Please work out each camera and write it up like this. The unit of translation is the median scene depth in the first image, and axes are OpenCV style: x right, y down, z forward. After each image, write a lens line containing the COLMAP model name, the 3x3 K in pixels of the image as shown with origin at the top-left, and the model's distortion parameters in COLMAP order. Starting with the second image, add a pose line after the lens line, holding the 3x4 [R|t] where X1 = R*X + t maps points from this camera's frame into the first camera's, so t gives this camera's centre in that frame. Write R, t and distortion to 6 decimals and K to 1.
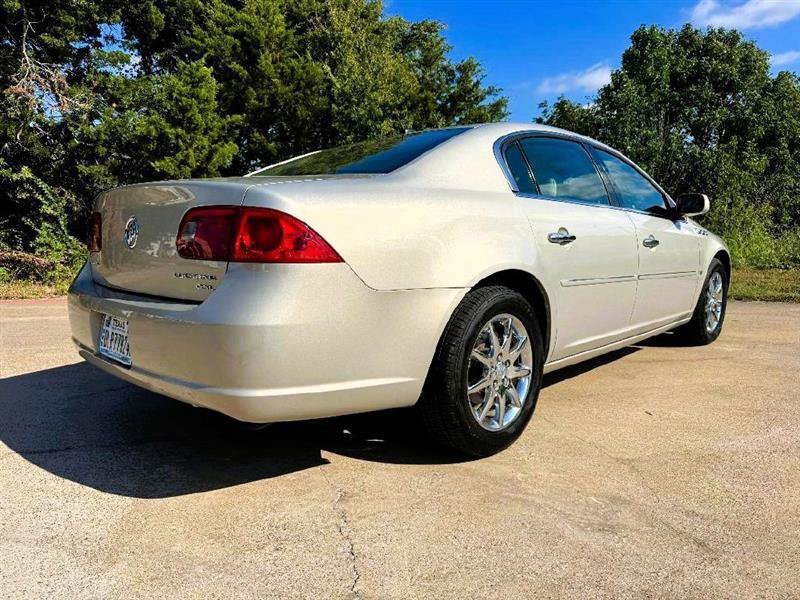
lens RADIAL K [[574.9, 0, 417.8], [0, 574.9, 299.7], [0, 0, 1]] dist [0.021570, 0.001840]
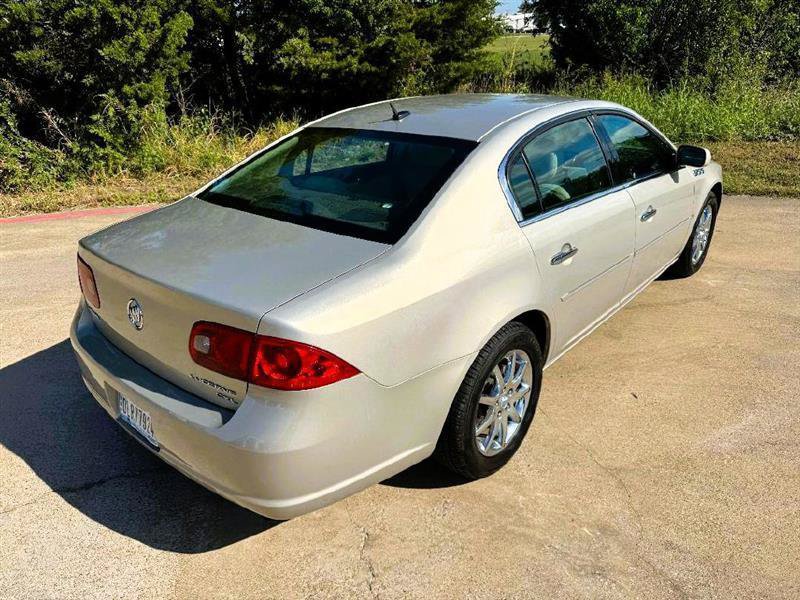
lens RADIAL K [[566.7, 0, 426.8], [0, 566.7, 336.5], [0, 0, 1]] dist [0.030680, -0.008157]
pose [[0.998651, -0.035201, 0.038170, -0.022065], [0.023129, 0.959738, 0.279944, -0.186106], [-0.046487, -0.278683, 0.959257, 0.019970]]
